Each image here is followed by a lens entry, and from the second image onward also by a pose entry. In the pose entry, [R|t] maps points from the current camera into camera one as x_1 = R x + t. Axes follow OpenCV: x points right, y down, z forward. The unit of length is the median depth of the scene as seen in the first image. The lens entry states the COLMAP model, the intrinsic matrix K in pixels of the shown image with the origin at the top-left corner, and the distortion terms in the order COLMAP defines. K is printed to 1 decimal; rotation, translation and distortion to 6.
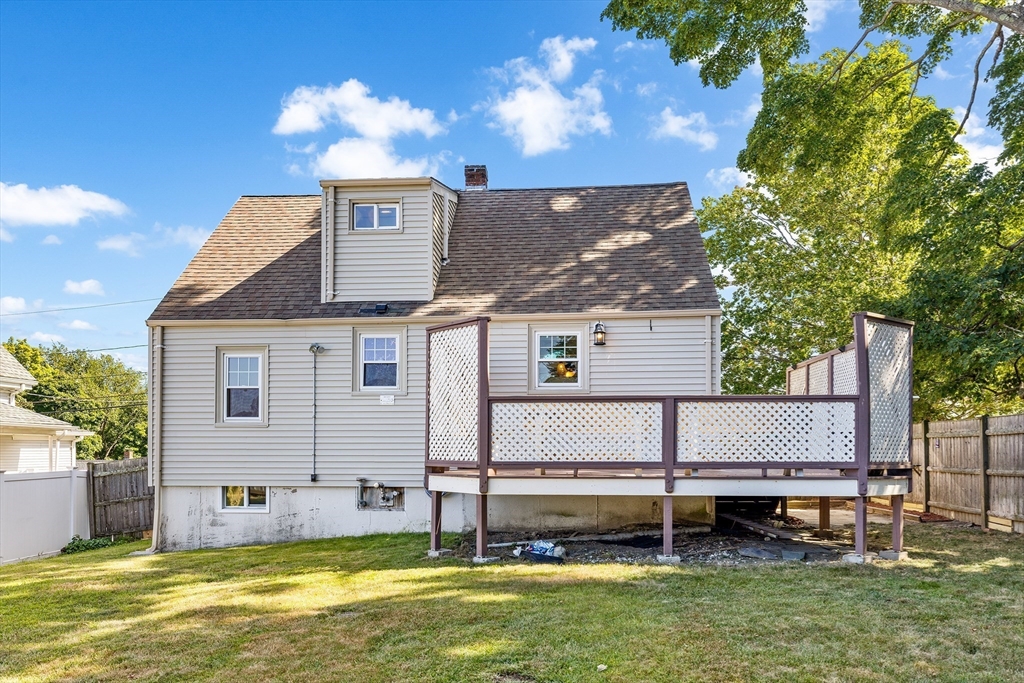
lens RADIAL K [[768.4, 0, 539.4], [0, 768.4, 449.7], [0, 0, 1]] dist [0.004023, -0.000202]
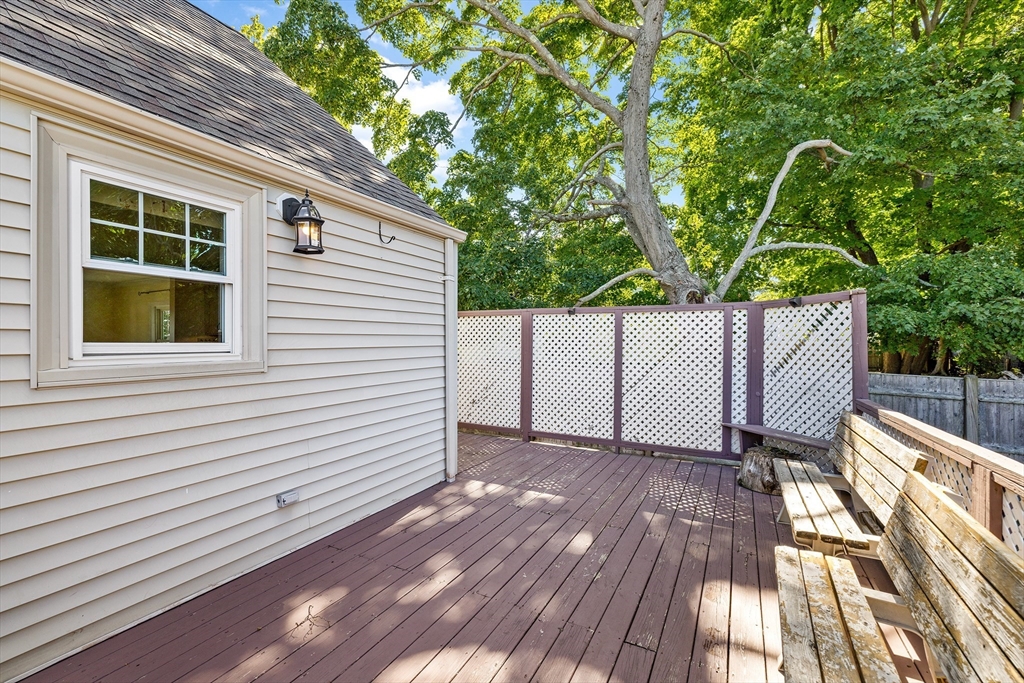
lens RADIAL K [[439.0, 0, 521.4], [0, 439.0, 337.8], [0, 0, 1]] dist [-0.001139, -0.000348]
pose [[0.392912, 0.007204, 0.919548, -0.076094], [0.005765, 0.999930, -0.010297, -0.086468], [-0.919558, 0.009347, 0.392843, 0.772758]]
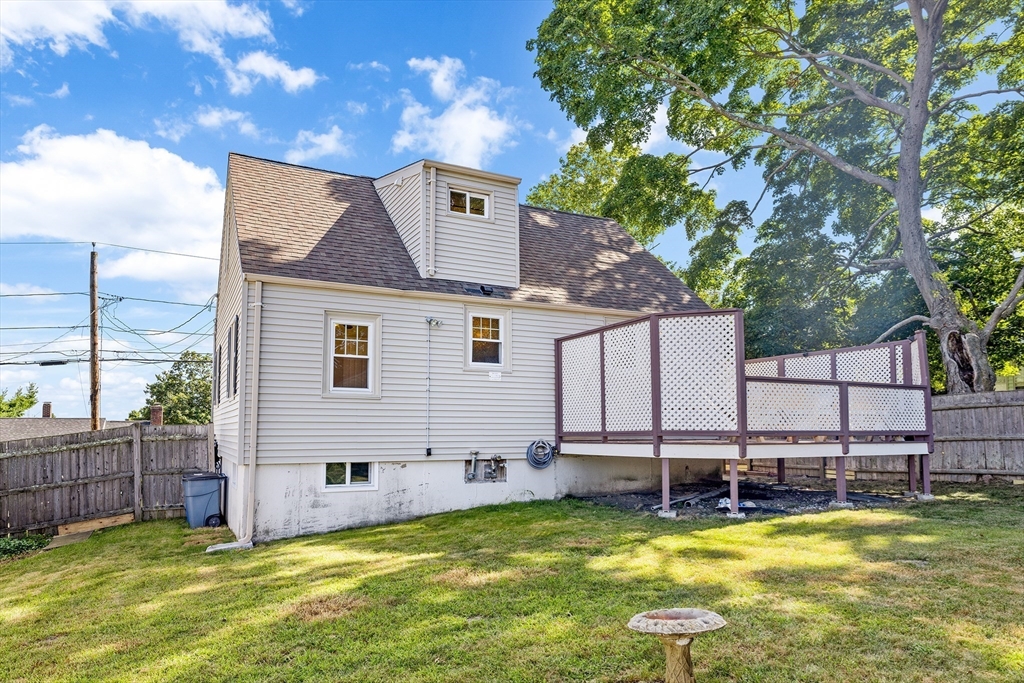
lens RADIAL K [[629.6, 0, 494.4], [0, 629.6, 390.2], [0, 0, 1]] dist [0.004844, -0.000016]
pose [[0.865257, 0.031659, 0.500328, -0.619975], [0.002318, 0.997741, -0.067142, 0.011867], [-0.501323, 0.059255, 0.863229, 0.252747]]
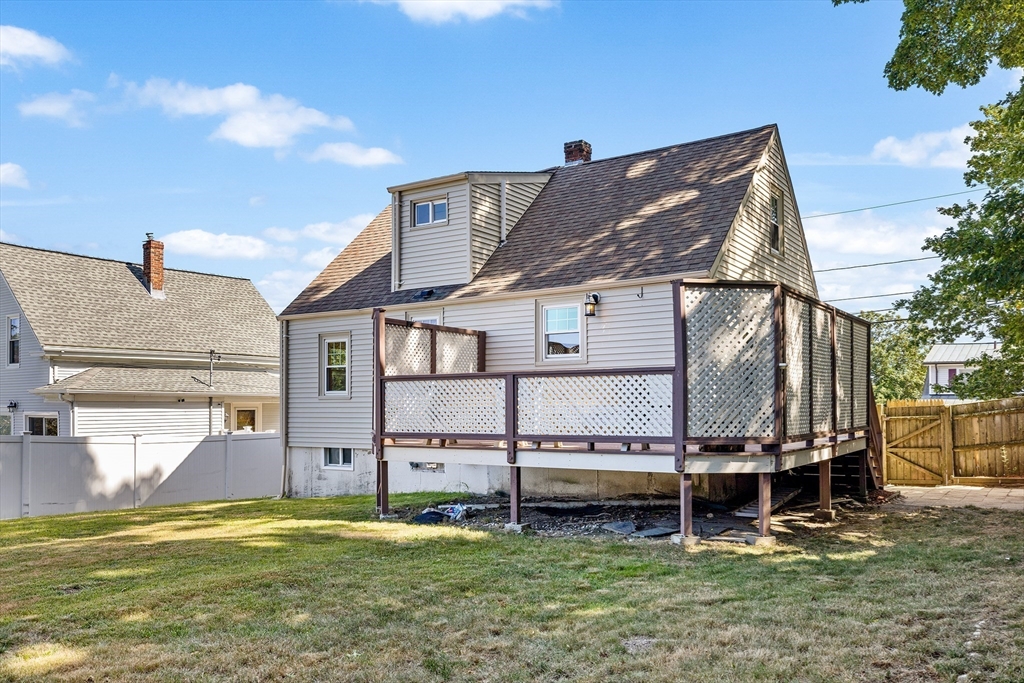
lens RADIAL K [[815.8, 0, 516.0], [0, 815.8, 397.0], [0, 0, 1]] dist [-0.002333, -0.004135]
pose [[0.864992, -0.006010, -0.501750, 0.506617], [-0.003429, 0.999834, -0.017887, -0.010843], [0.501774, 0.017192, 0.864828, 0.028793]]
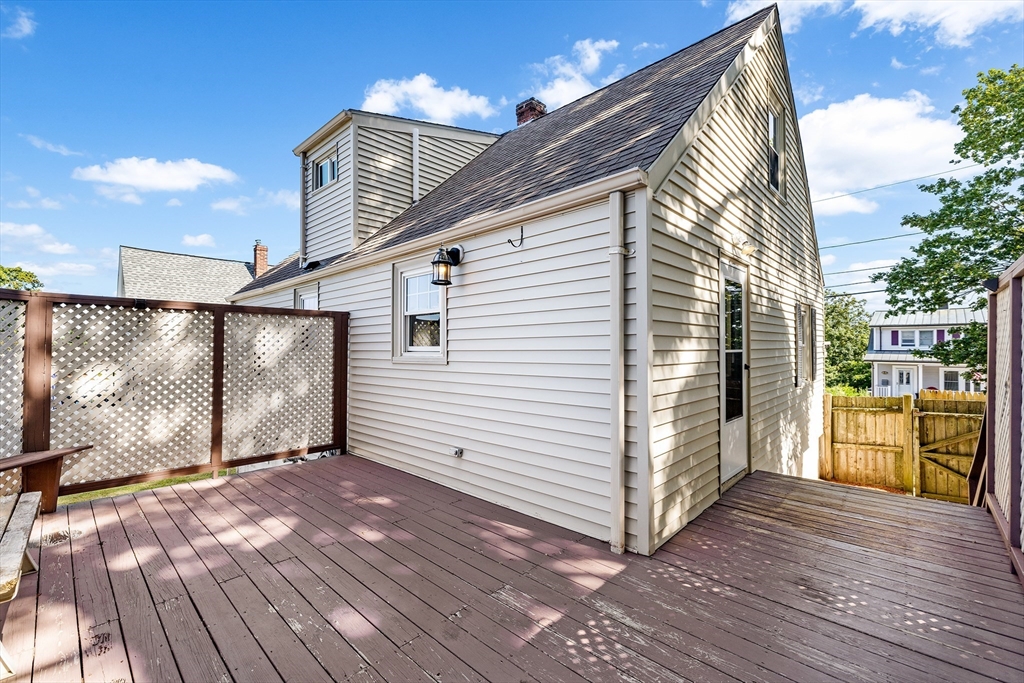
lens RADIAL K [[439.0, 0, 508.0], [0, 439.0, 343.1], [0, 0, 1]] dist [-0.001139, -0.000348]
pose [[0.761015, -0.005228, -0.648714, 0.317271], [-0.005358, 0.999883, -0.014343, -0.084151], [0.648713, 0.014391, 0.760897, 0.745875]]
